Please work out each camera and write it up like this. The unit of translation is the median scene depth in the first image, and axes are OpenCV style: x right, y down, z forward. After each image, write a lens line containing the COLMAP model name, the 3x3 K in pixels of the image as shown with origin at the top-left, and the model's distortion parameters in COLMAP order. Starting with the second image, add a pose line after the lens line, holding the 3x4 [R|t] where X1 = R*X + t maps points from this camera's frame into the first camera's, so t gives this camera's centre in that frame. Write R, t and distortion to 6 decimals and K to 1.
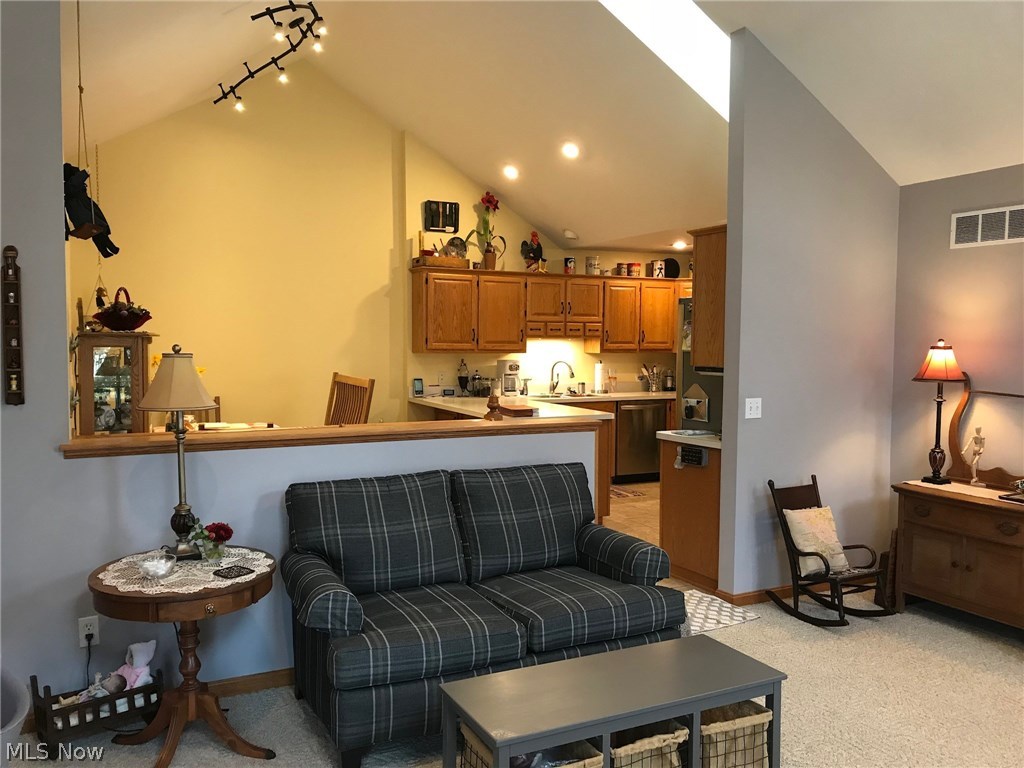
lens RADIAL K [[832.7, 0, 512.3], [0, 832.7, 384.4], [0, 0, 1]] dist [0.037550, -0.061092]
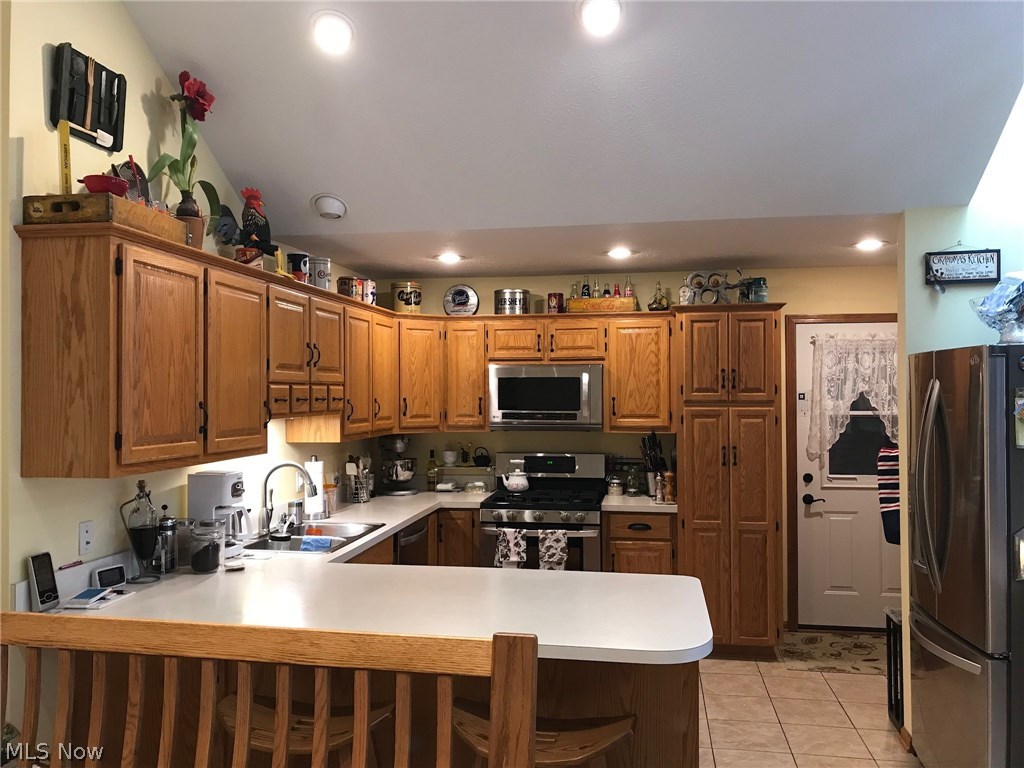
lens RADIAL K [[832.7, 0, 513.2], [0, 832.7, 380.3], [0, 0, 1]] dist [0.037550, -0.061092]
pose [[0.597273, -0.002765, 0.802033, -0.267780], [0.064314, 0.996939, -0.044457, -0.048840], [-0.799455, 0.078135, 0.595622, 0.635220]]
